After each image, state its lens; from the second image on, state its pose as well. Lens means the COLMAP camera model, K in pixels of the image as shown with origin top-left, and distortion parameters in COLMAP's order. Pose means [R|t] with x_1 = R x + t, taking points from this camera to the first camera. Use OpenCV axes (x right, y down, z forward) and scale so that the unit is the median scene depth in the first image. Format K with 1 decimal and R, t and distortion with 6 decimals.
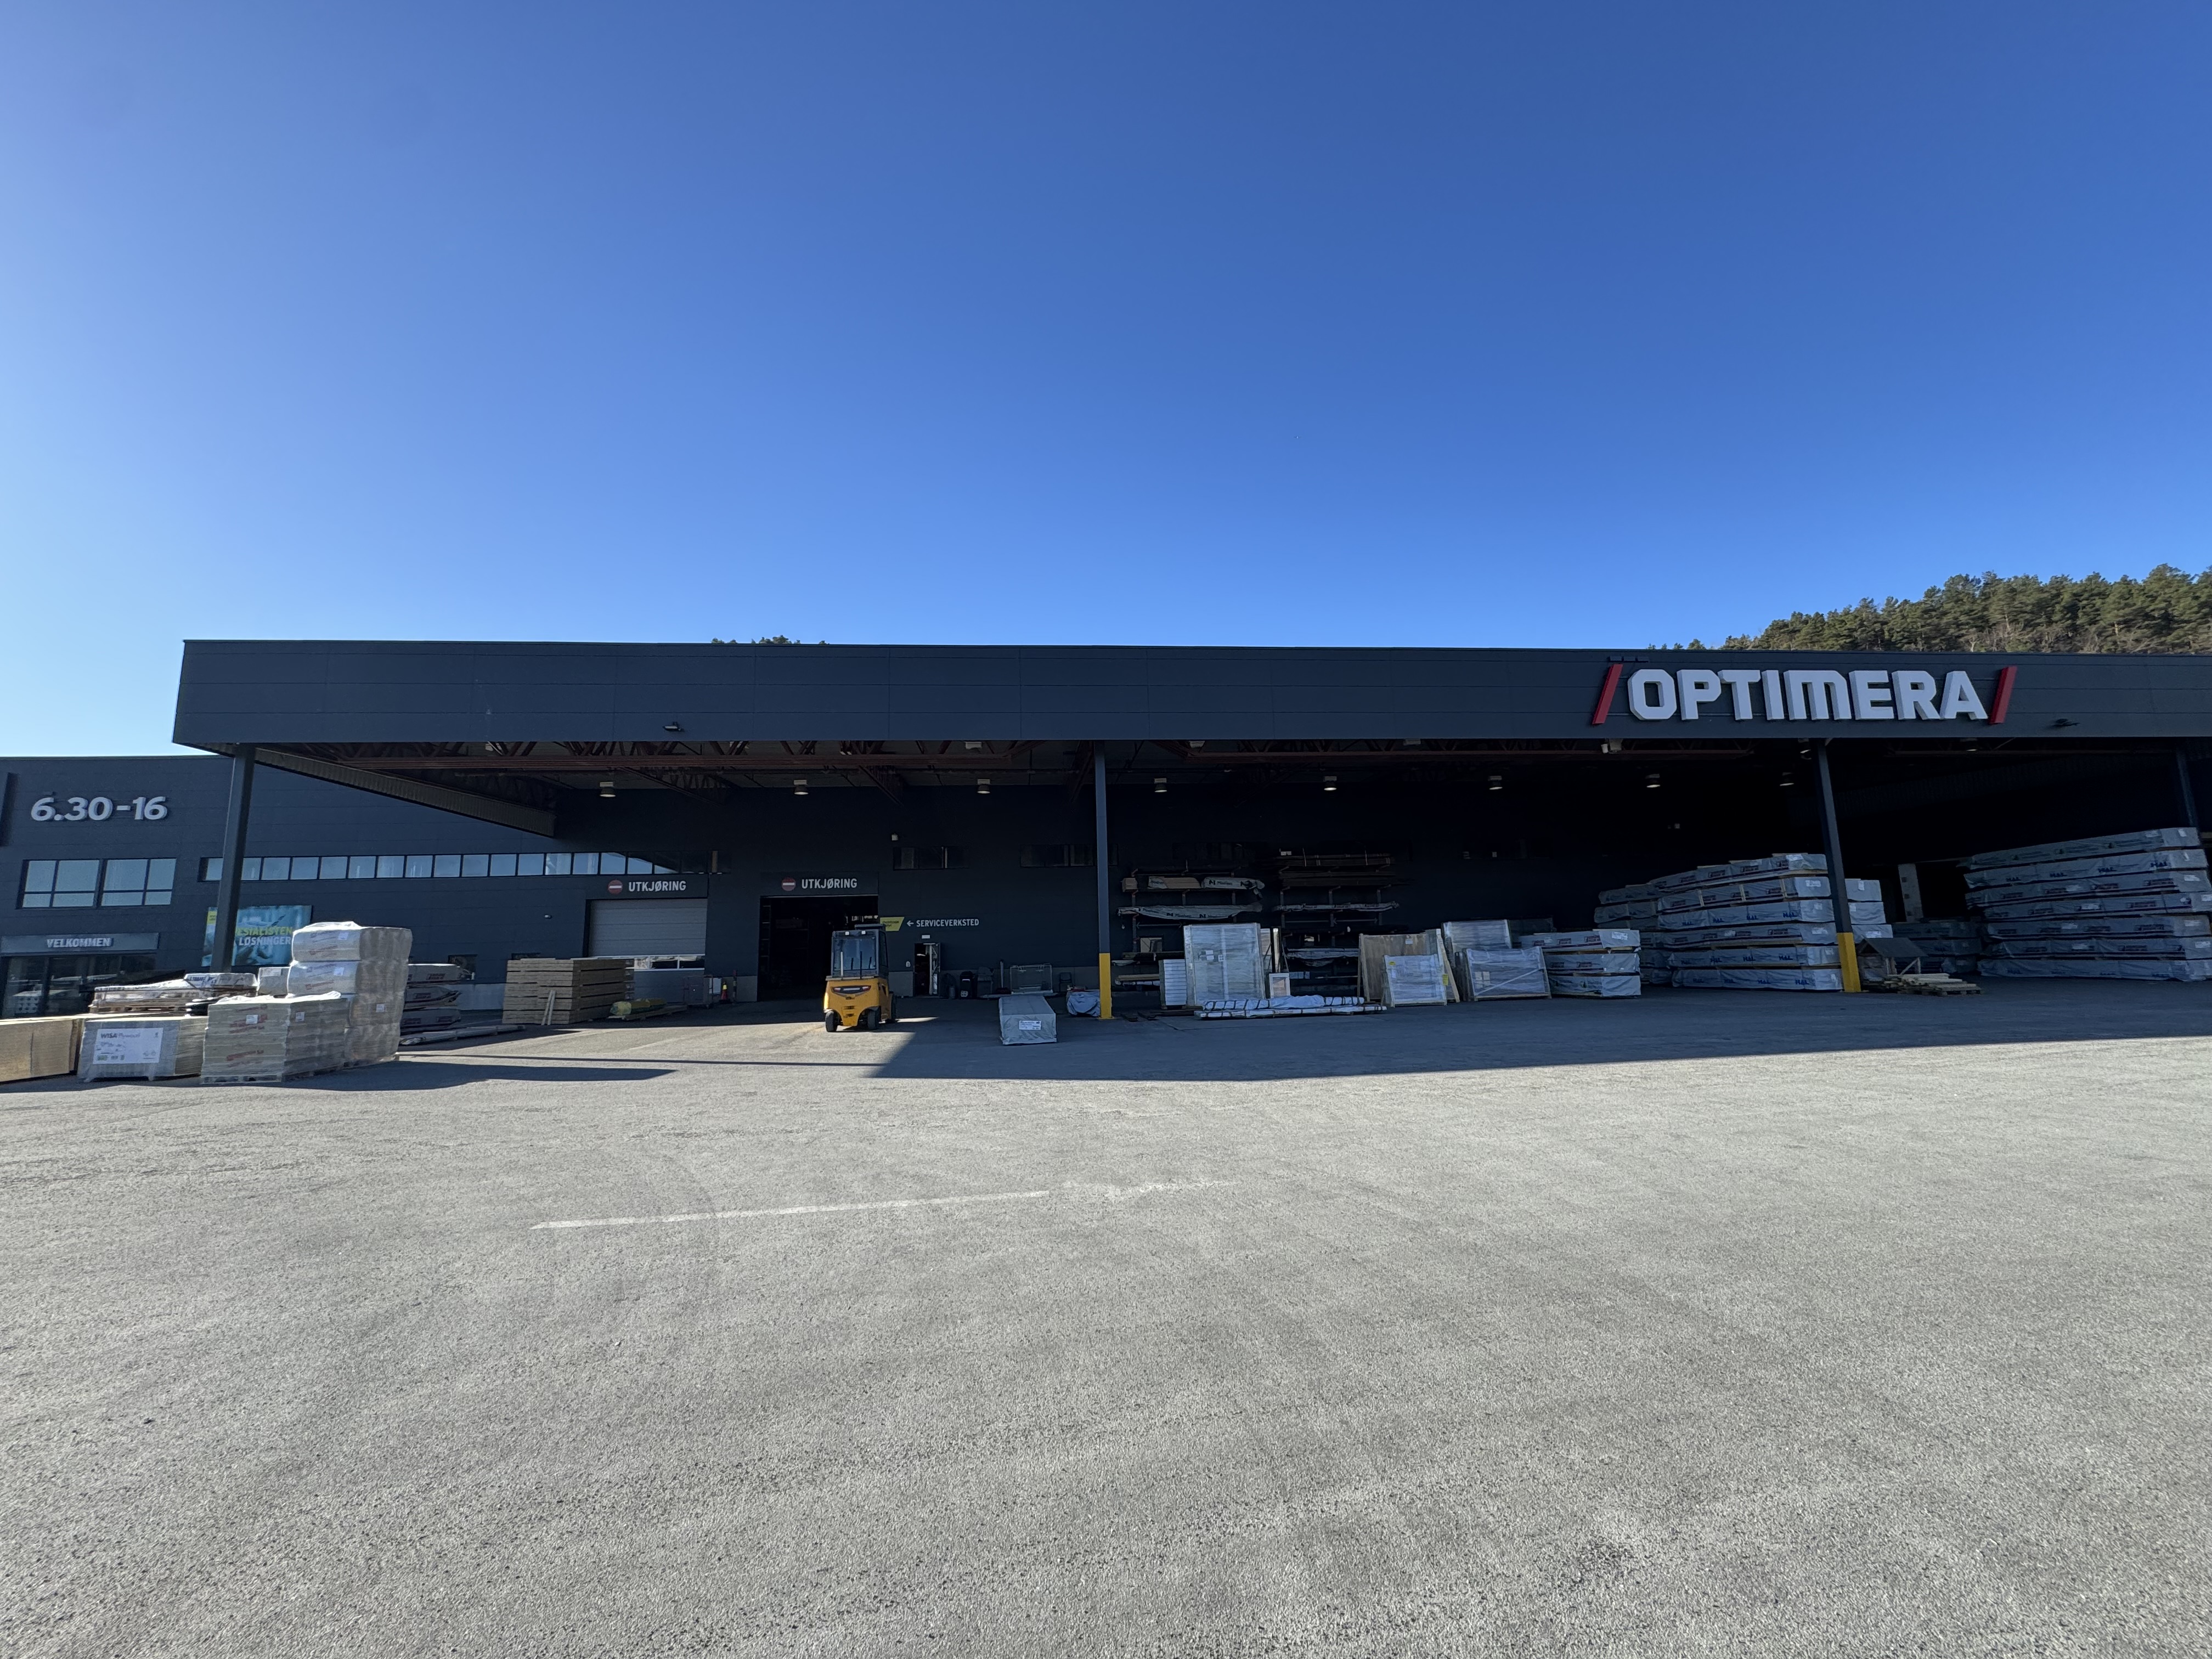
lens RADIAL K [[879.4, 0, 1107.8], [0, 879.4, 824.9], [0, 0, 1]] dist [-0.001093, 0.000290]
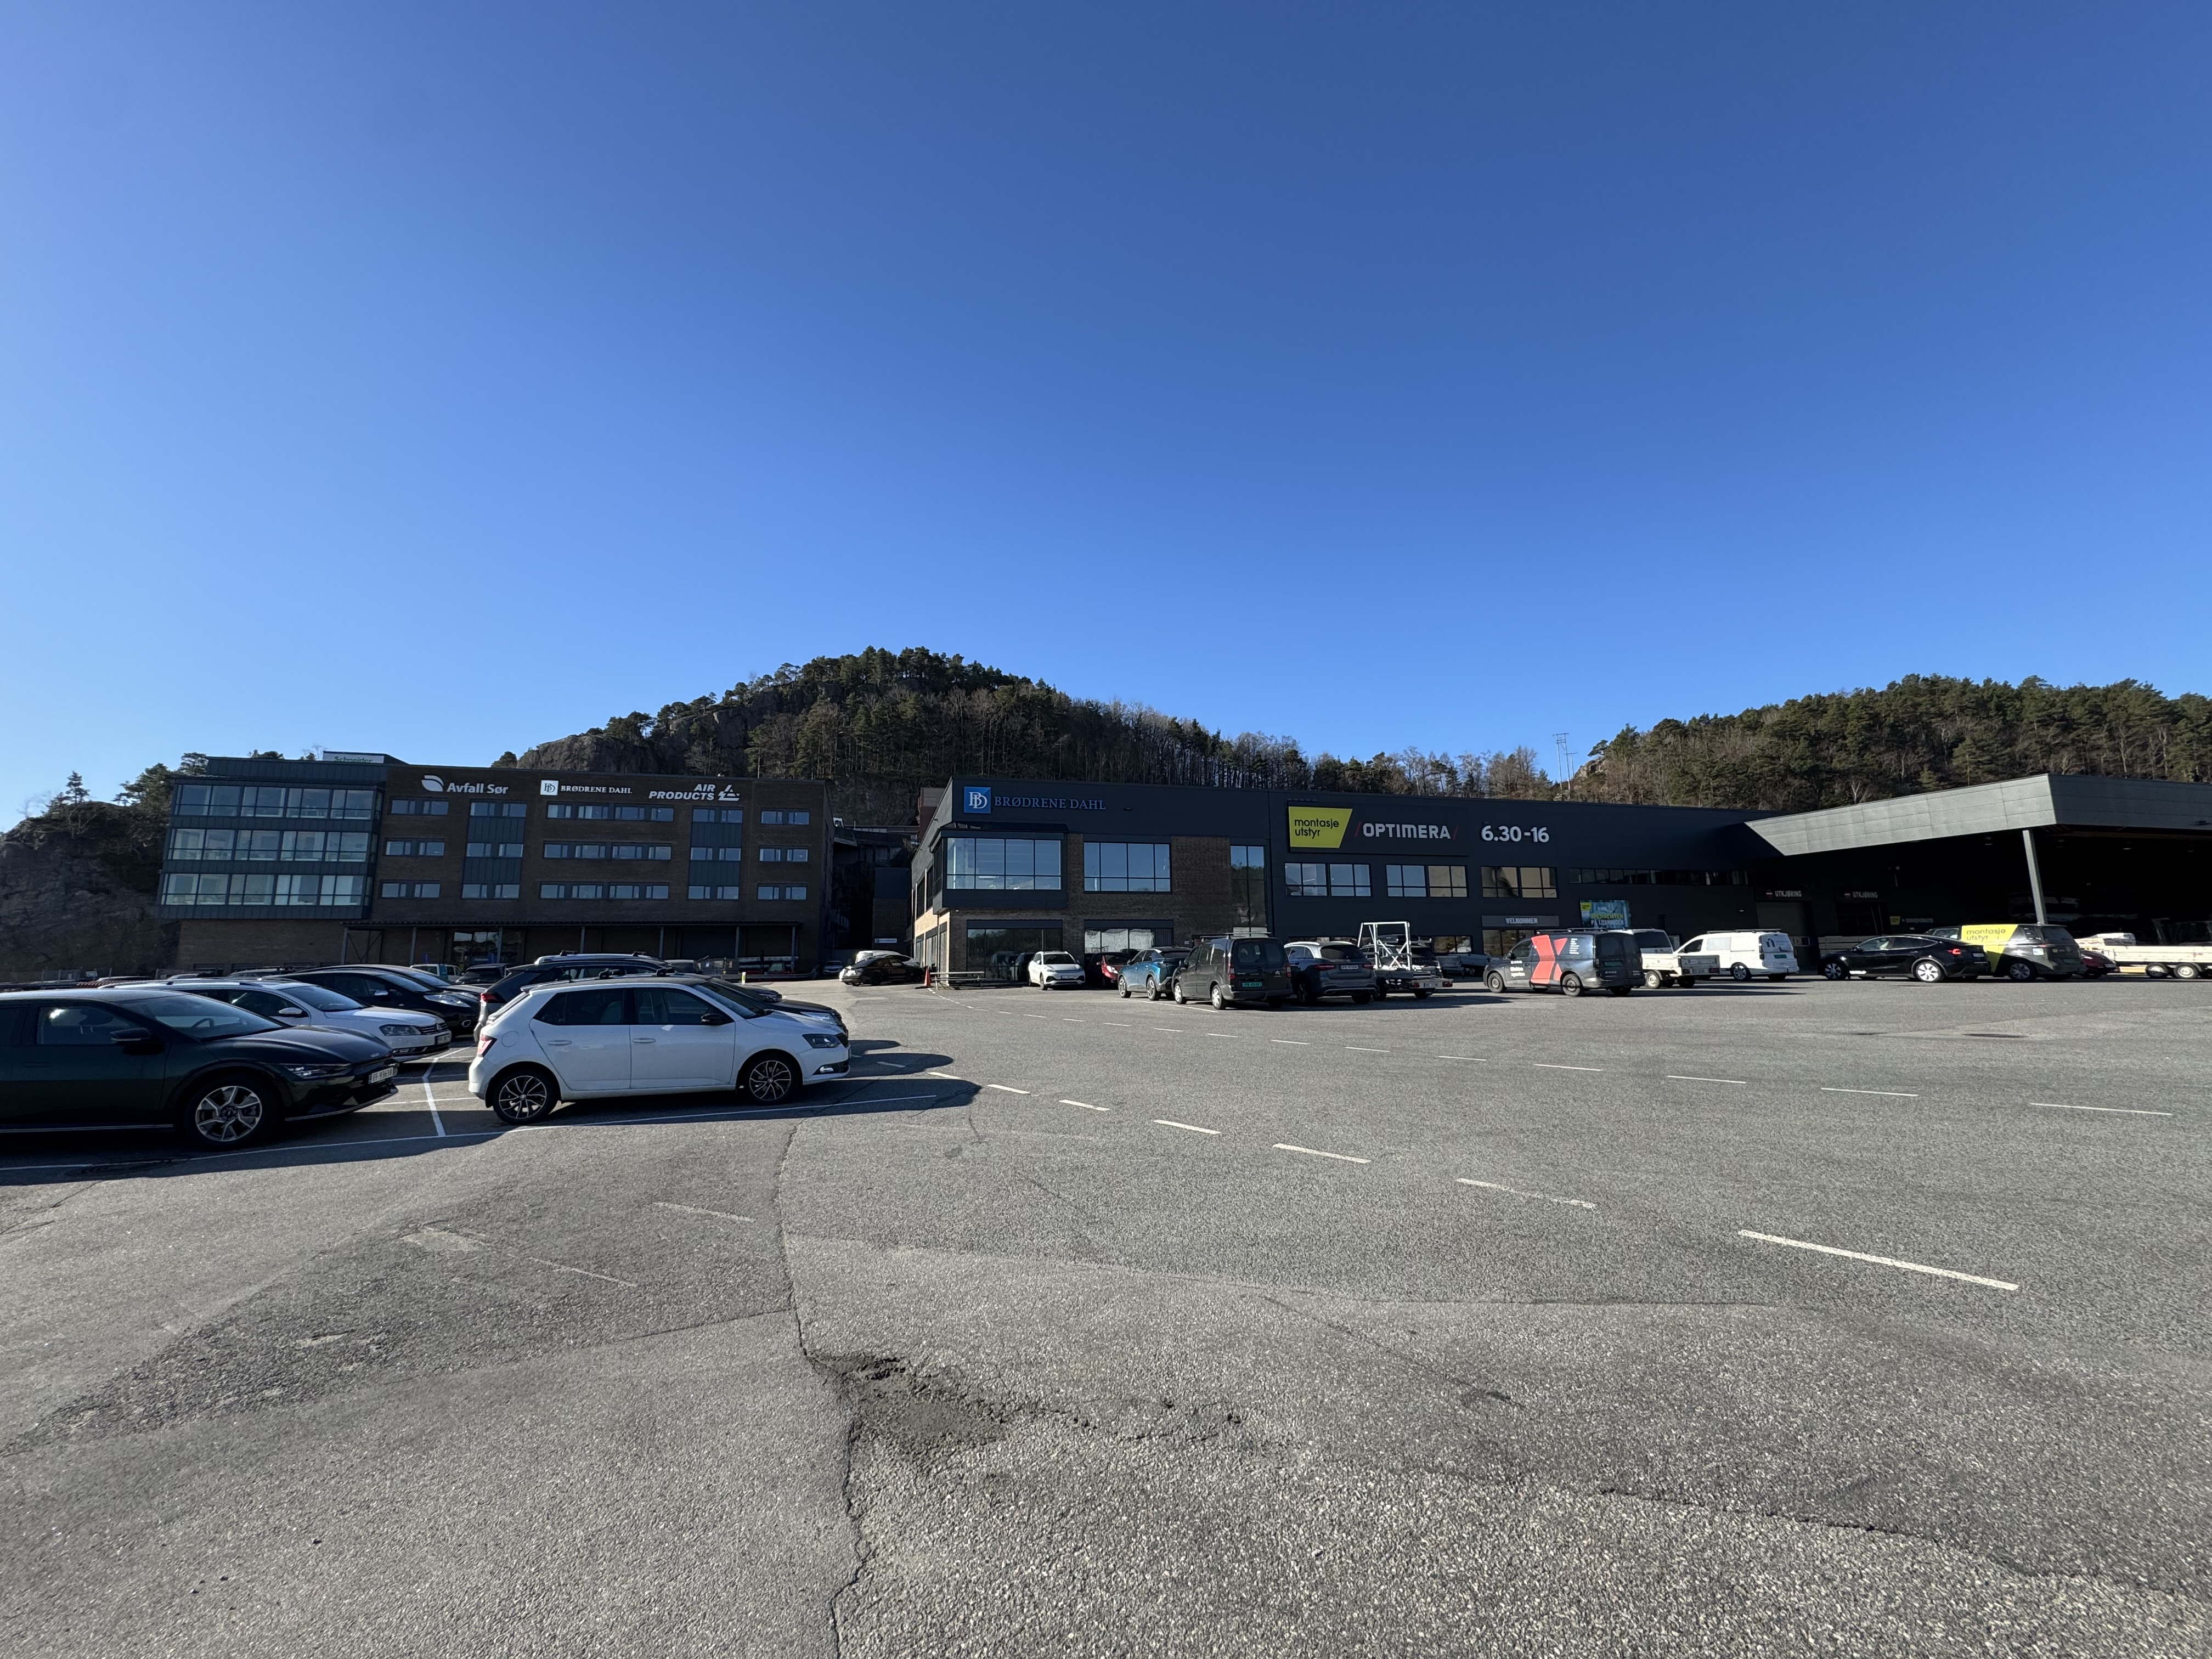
lens RADIAL K [[879.4, 0, 1107.8], [0, 879.4, 824.9], [0, 0, 1]] dist [-0.001093, 0.000290]
pose [[0.984974, 0.040081, 0.167985, -3.101049], [-0.038161, 0.999164, -0.014641, 0.022576], [-0.168431, 0.008010, 0.985681, -0.585420]]
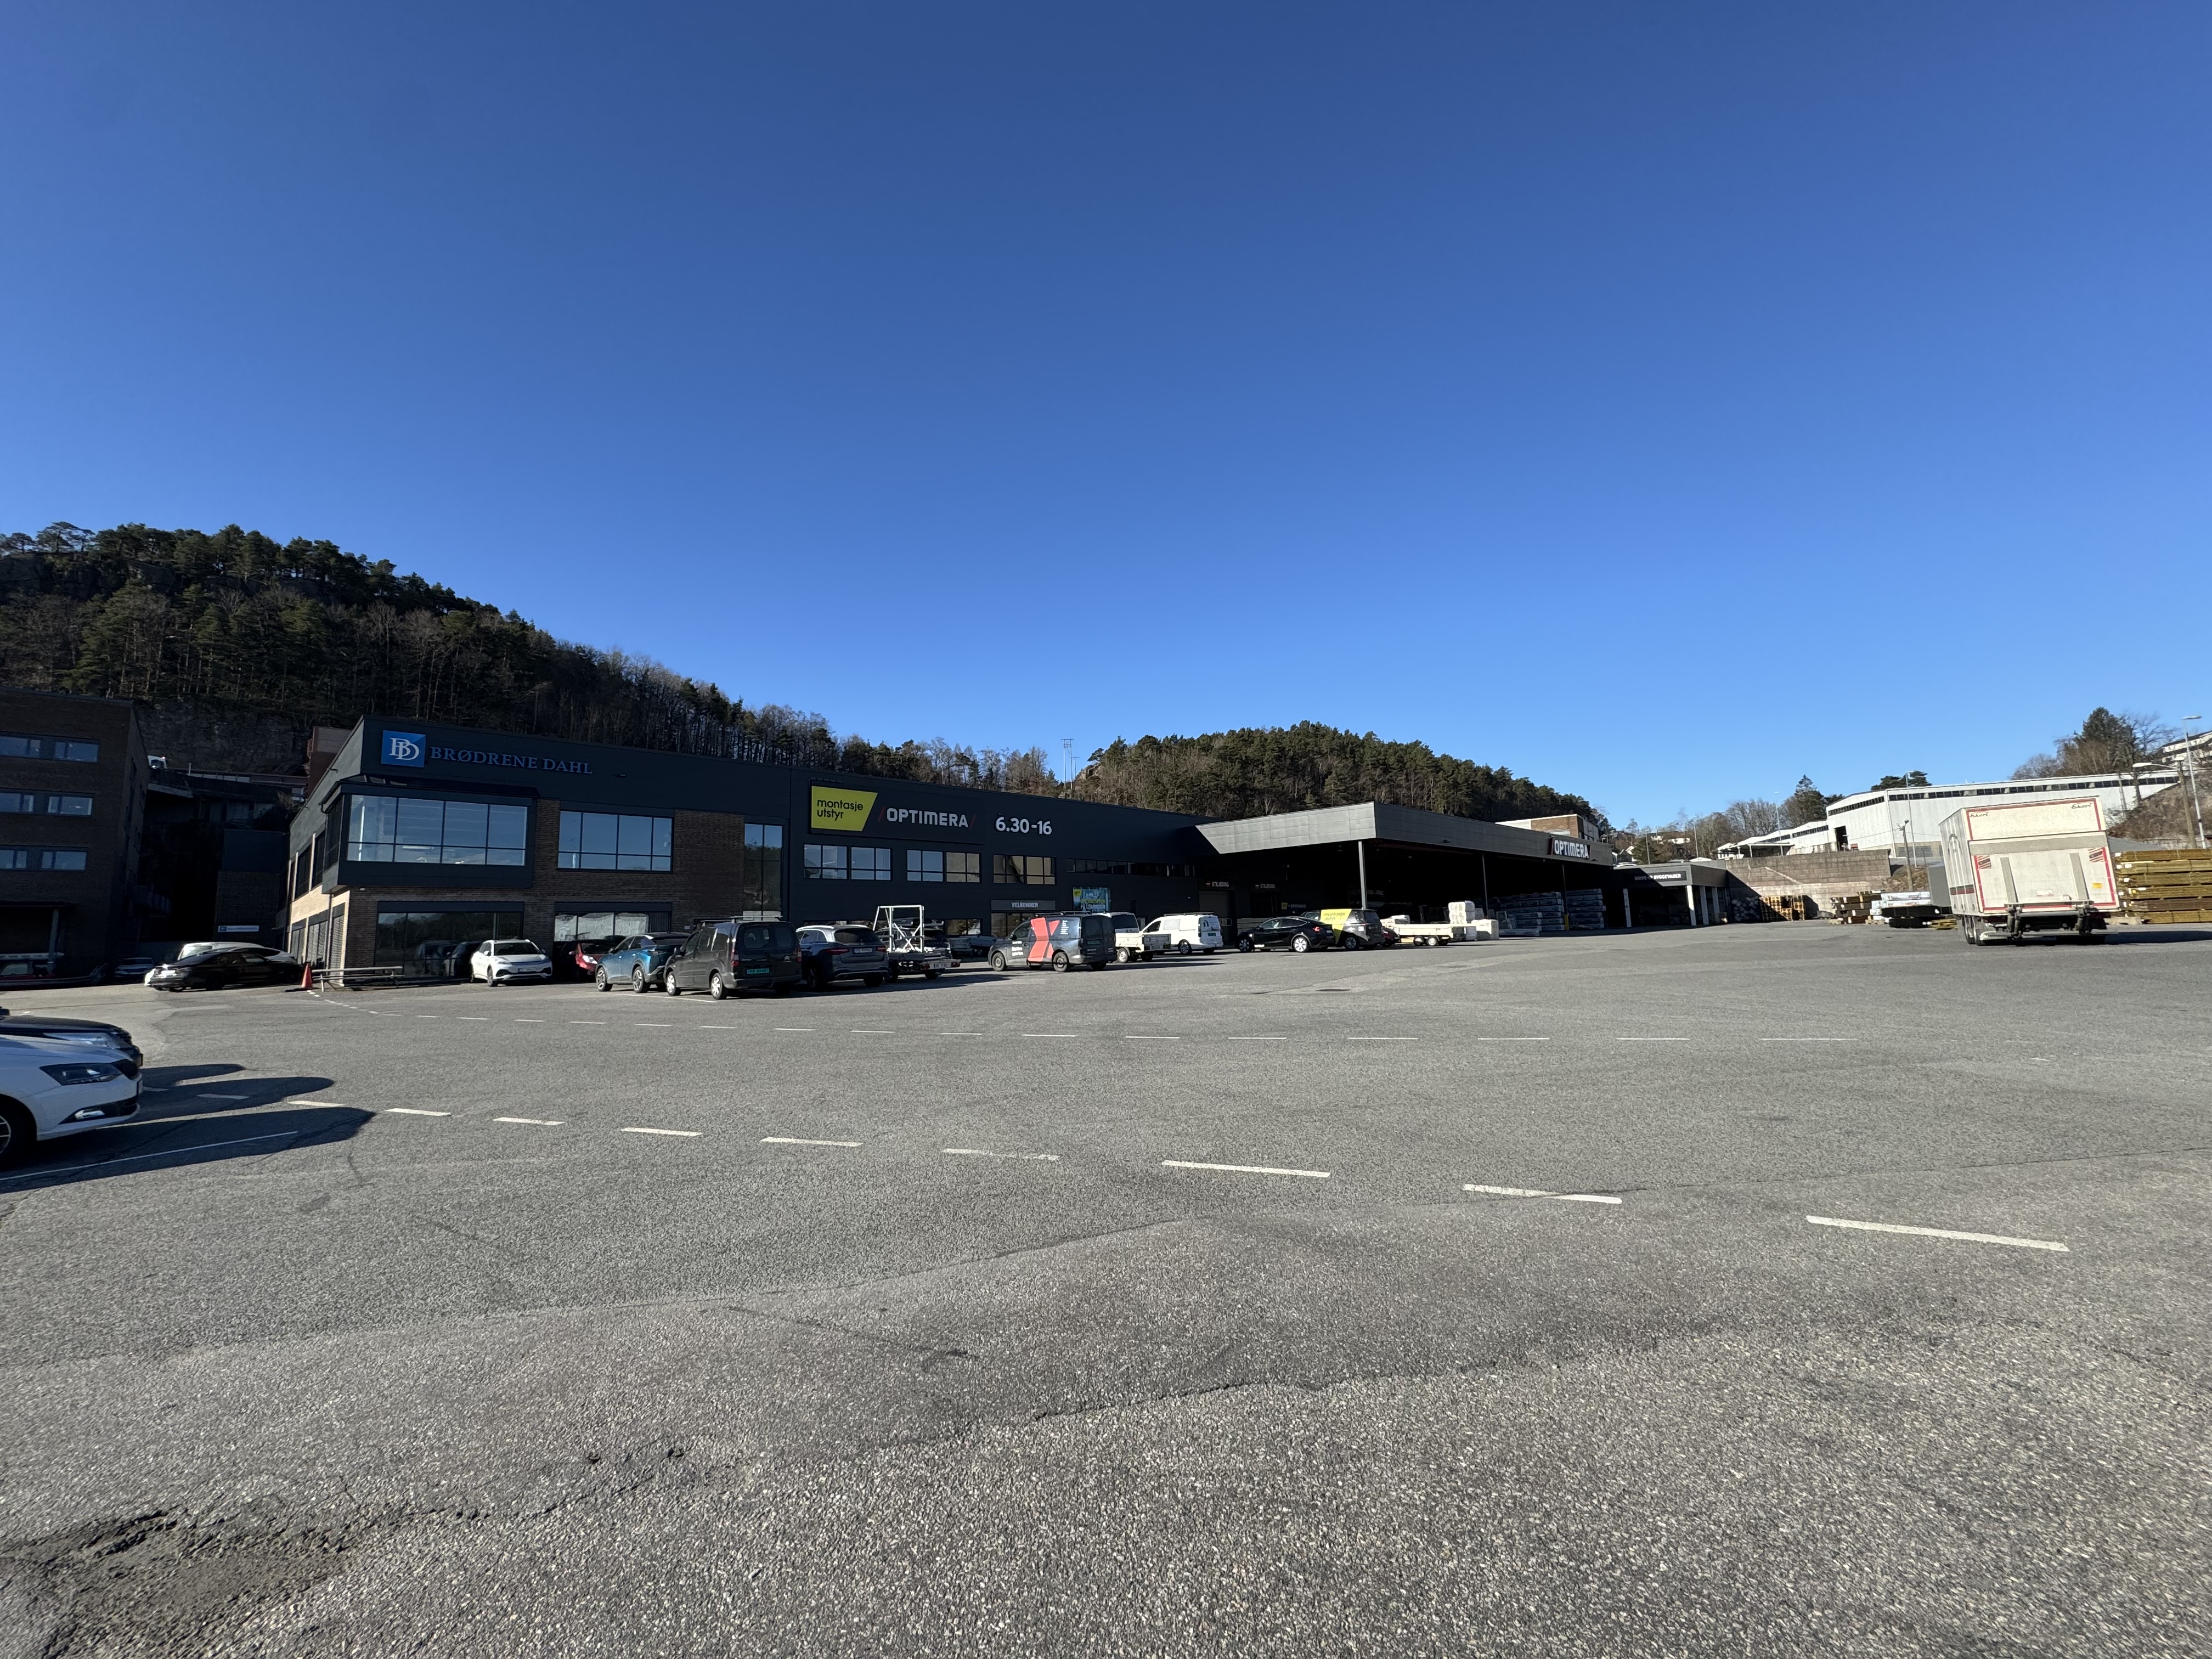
lens RADIAL K [[878.1, 0, 1109.6], [0, 878.1, 825.1], [0, 0, 1]] dist [-0.001049, 0.000299]
pose [[0.762494, 0.083955, 0.641525, -3.089603], [-0.084640, 0.995968, -0.029740, 0.023832], [-0.641435, -0.031622, 0.766526, -0.581611]]
